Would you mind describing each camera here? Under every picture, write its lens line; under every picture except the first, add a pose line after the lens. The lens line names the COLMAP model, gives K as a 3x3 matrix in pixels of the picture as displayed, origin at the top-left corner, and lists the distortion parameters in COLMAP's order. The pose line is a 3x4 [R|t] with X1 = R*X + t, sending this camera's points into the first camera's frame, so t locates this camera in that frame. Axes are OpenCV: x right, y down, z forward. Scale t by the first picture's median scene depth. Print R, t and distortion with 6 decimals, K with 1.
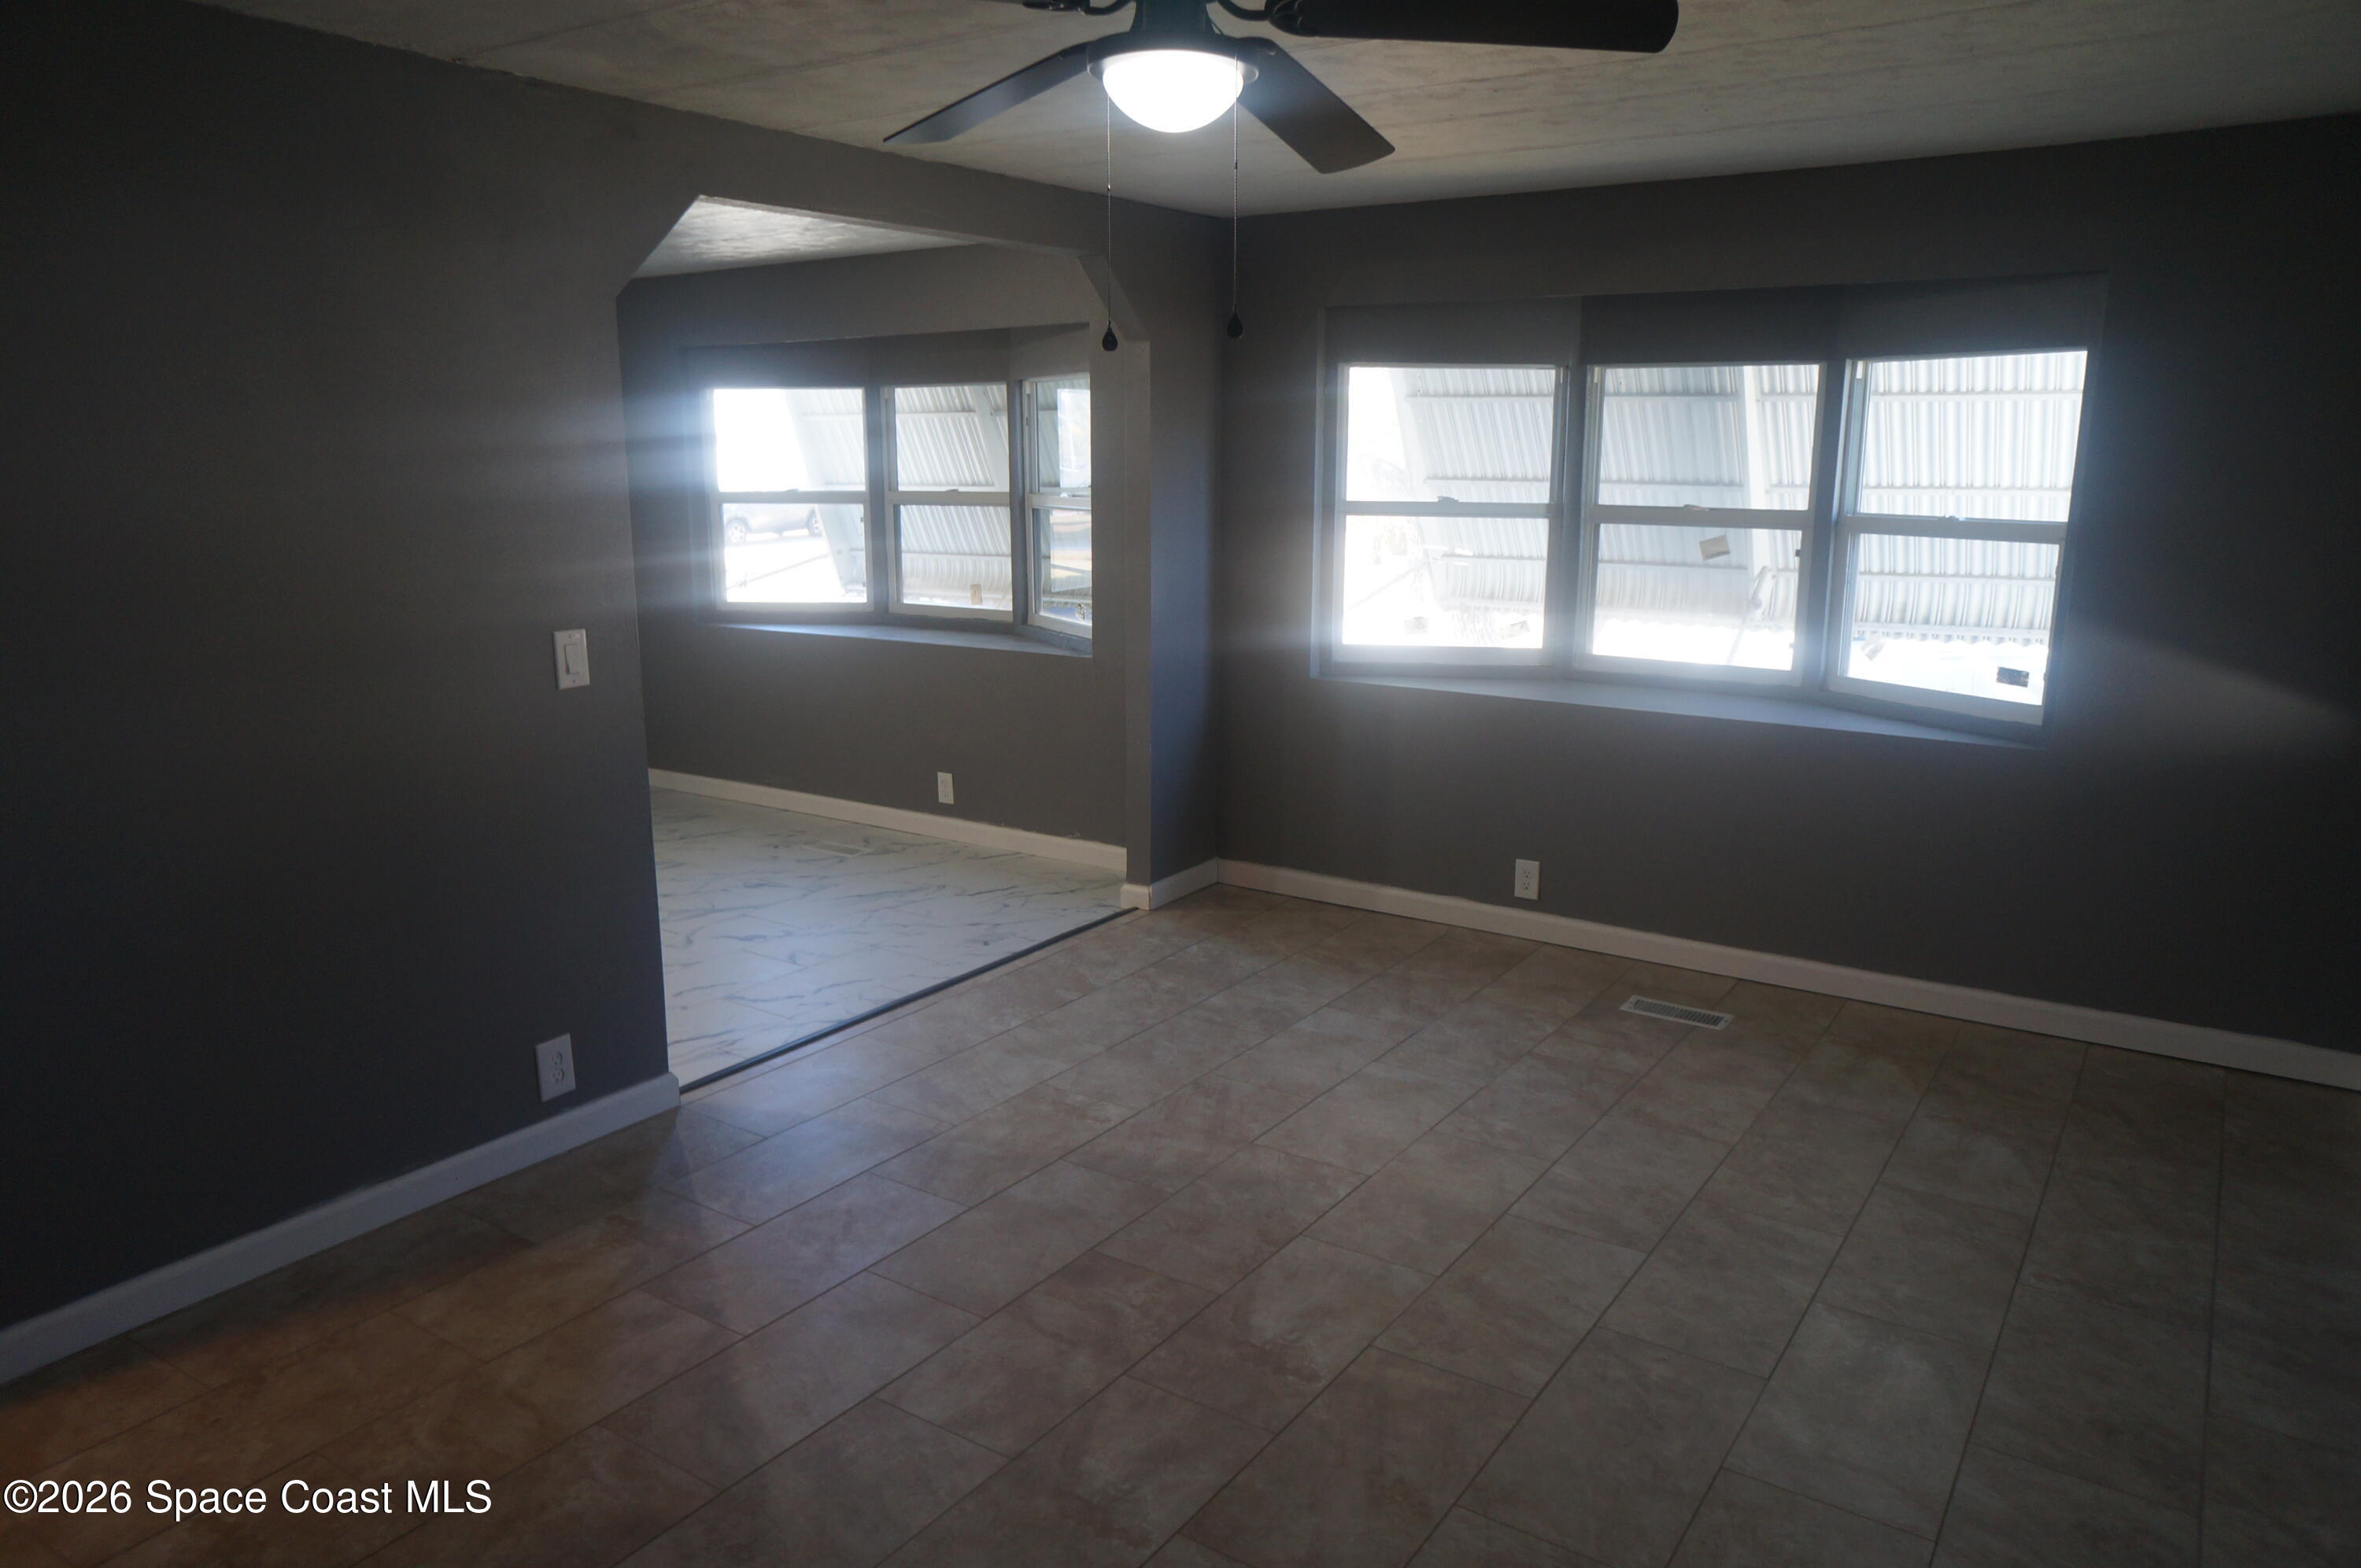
lens RADIAL K [[1579.4, 0, 1180.5], [0, 1579.4, 784.0], [0, 0, 1]] dist [-0.076487, 0.097806]
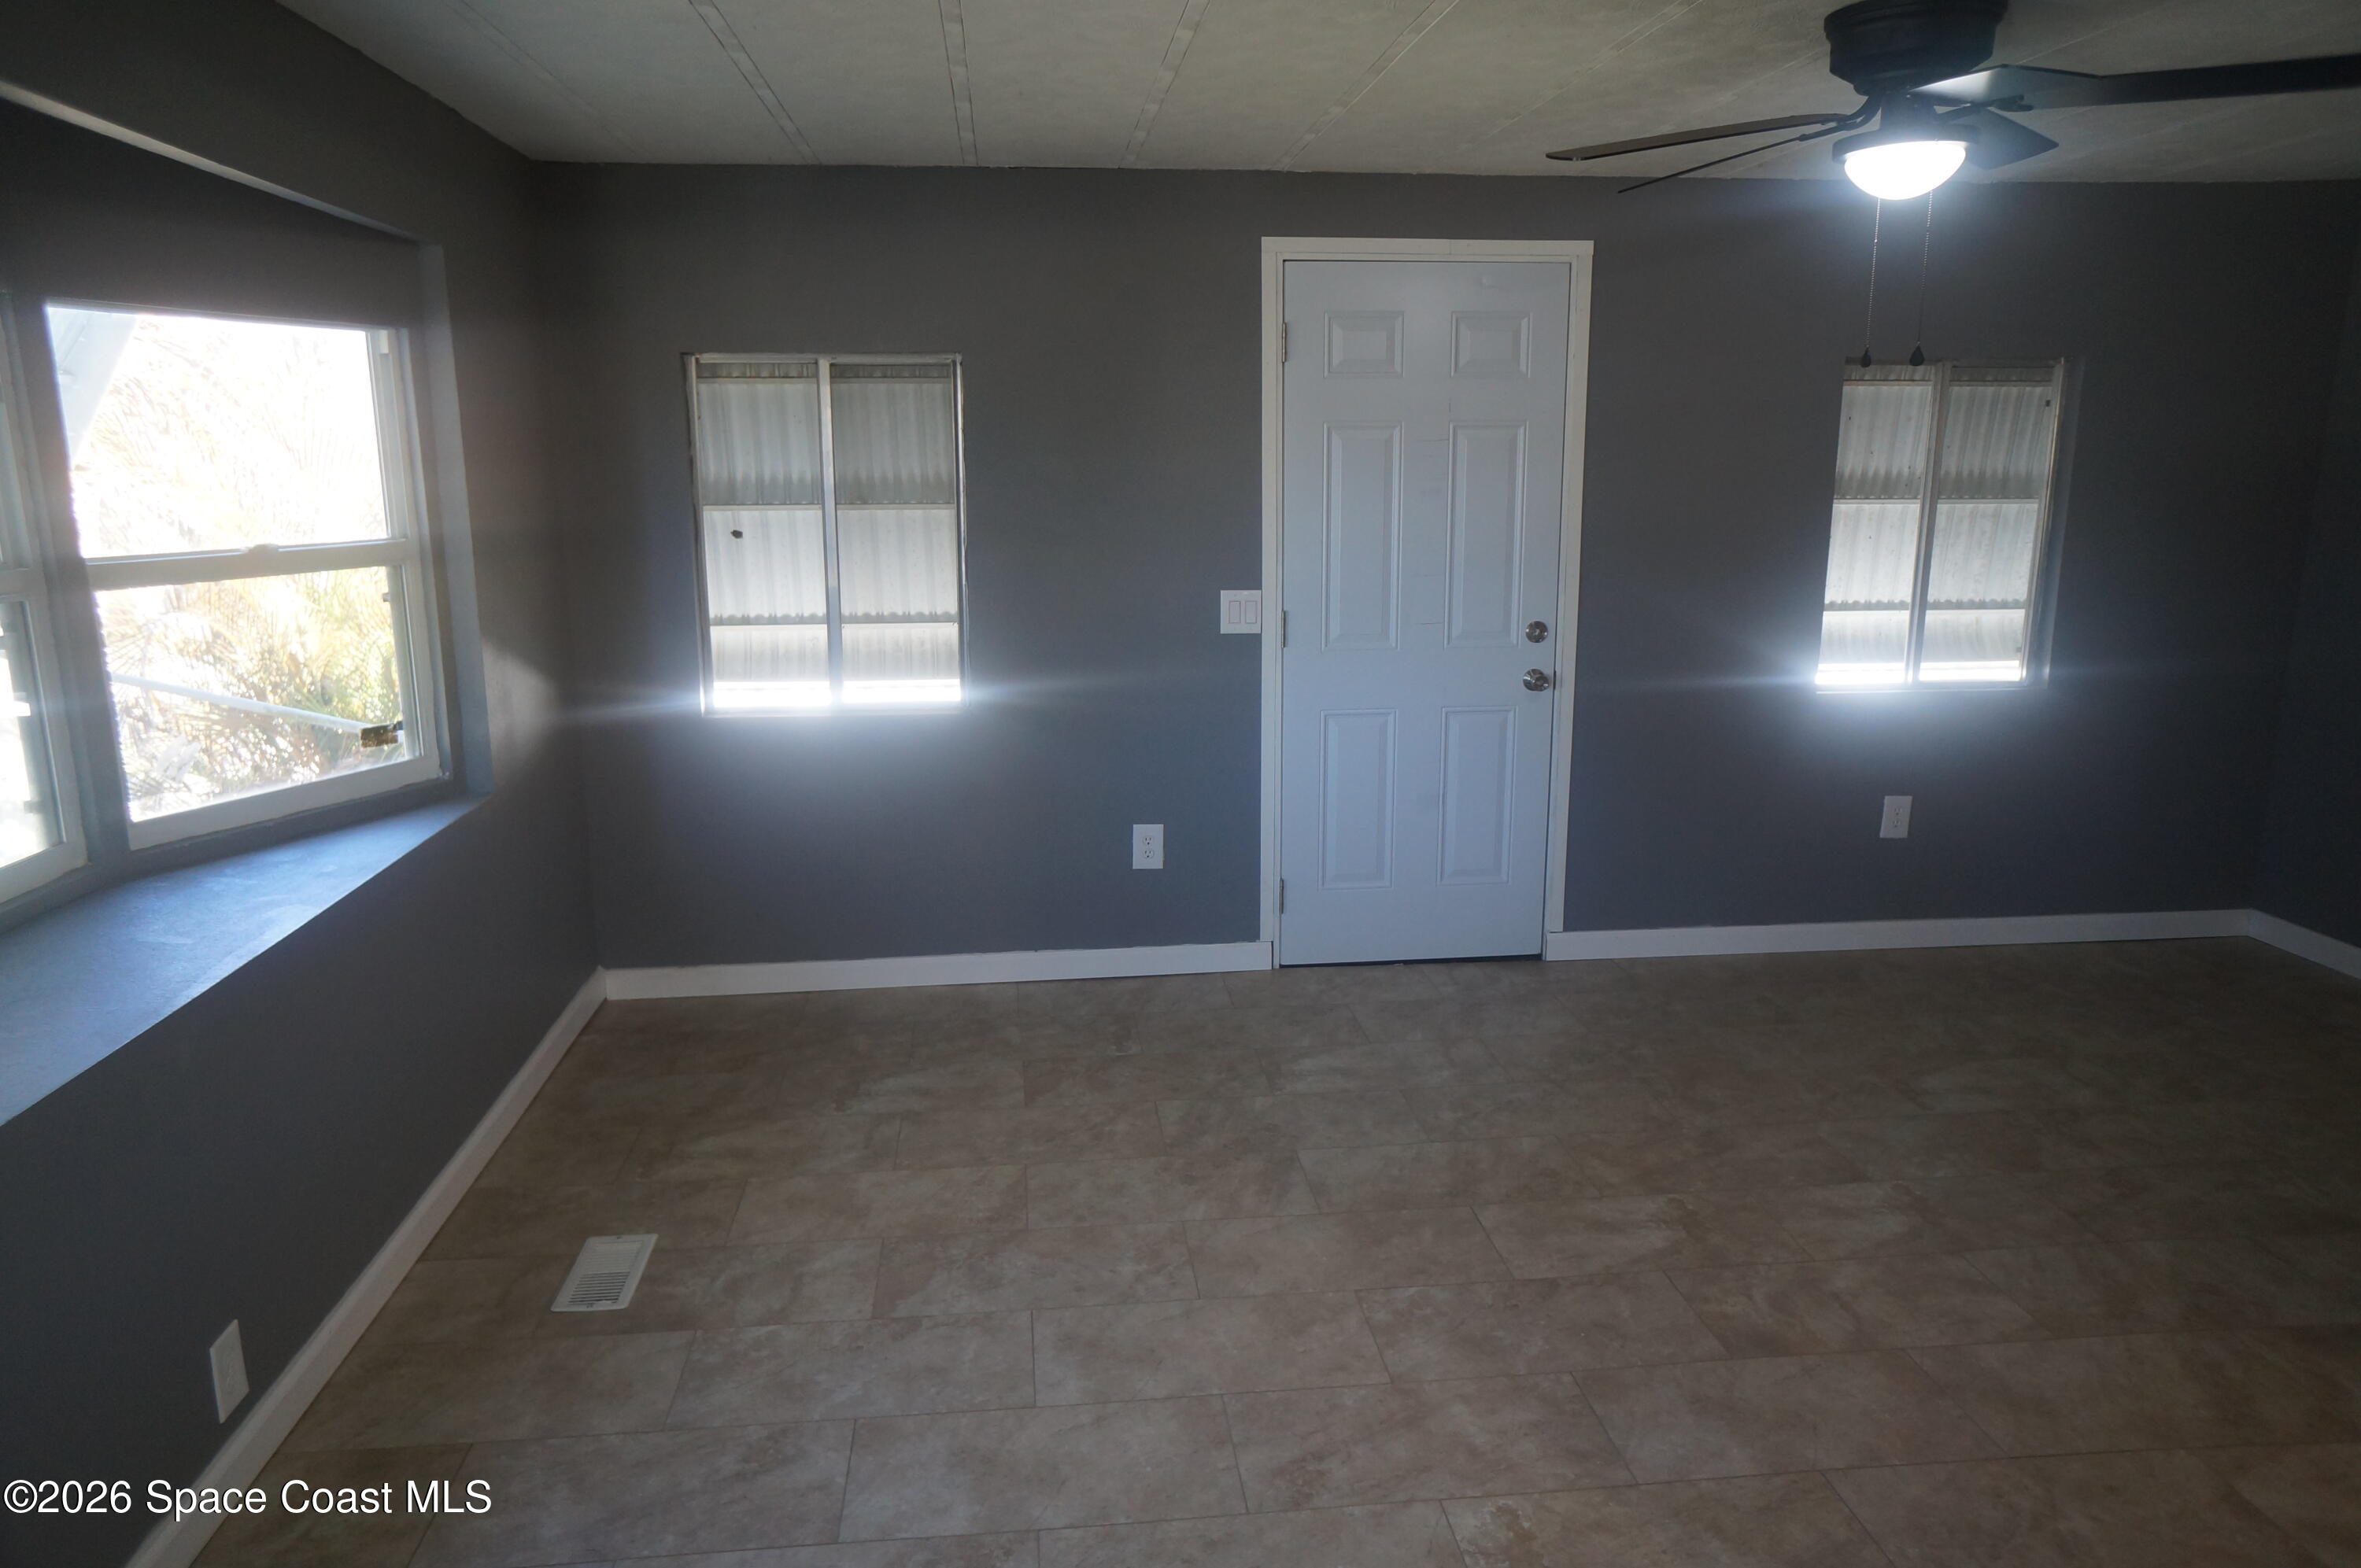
lens RADIAL K [[1579.4, 0, 1180.5], [0, 1579.4, 784.0], [0, 0, 1]] dist [-0.076487, 0.097806]
pose [[-0.637965, -0.165681, 0.752031, -0.417203], [0.163186, 0.925314, 0.342292, -0.316714], [-0.752576, 0.341091, -0.563281, 1.451909]]
